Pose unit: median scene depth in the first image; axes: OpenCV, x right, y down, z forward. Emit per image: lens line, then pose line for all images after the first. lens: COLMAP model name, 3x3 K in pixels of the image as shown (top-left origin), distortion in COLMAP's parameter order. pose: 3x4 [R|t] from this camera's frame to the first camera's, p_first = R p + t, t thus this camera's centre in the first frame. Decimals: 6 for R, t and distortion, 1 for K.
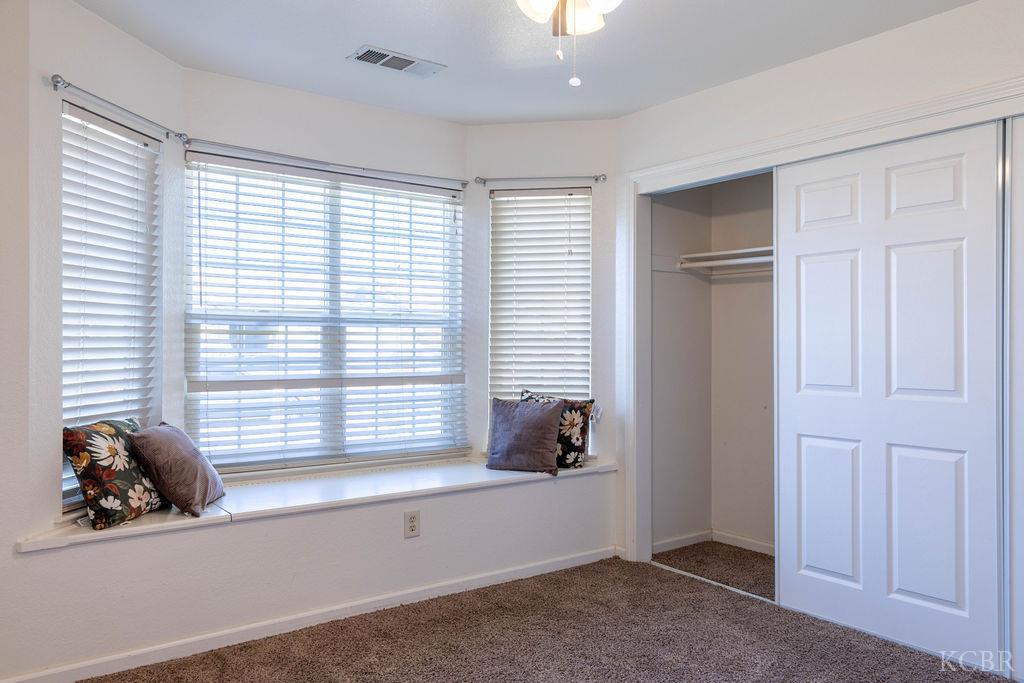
lens RADIAL K [[728.6, 0, 491.6], [0, 728.6, 342.3], [0, 0, 1]] dist [-0.009913, -0.003712]
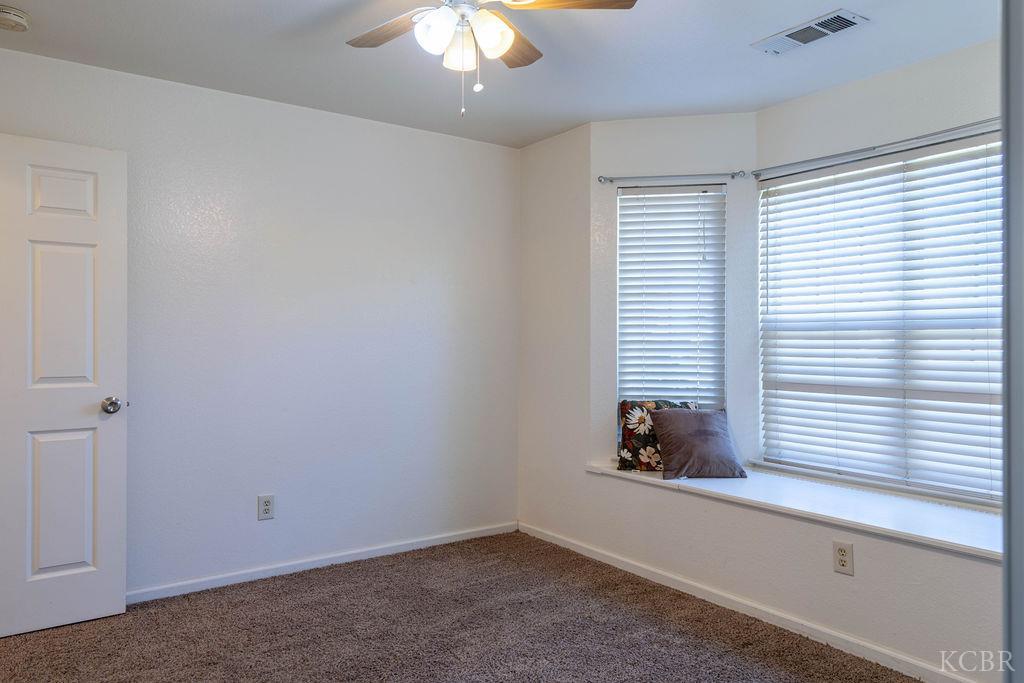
lens RADIAL K [[718.3, 0, 511.4], [0, 718.3, 344.2], [0, 0, 1]] dist [0.012033, 0.001984]
pose [[-0.002495, -0.002914, -0.999993, 0.864147], [-0.009231, 0.999953, -0.002890, 0.005637], [0.999954, 0.009223, -0.002522, 0.714808]]
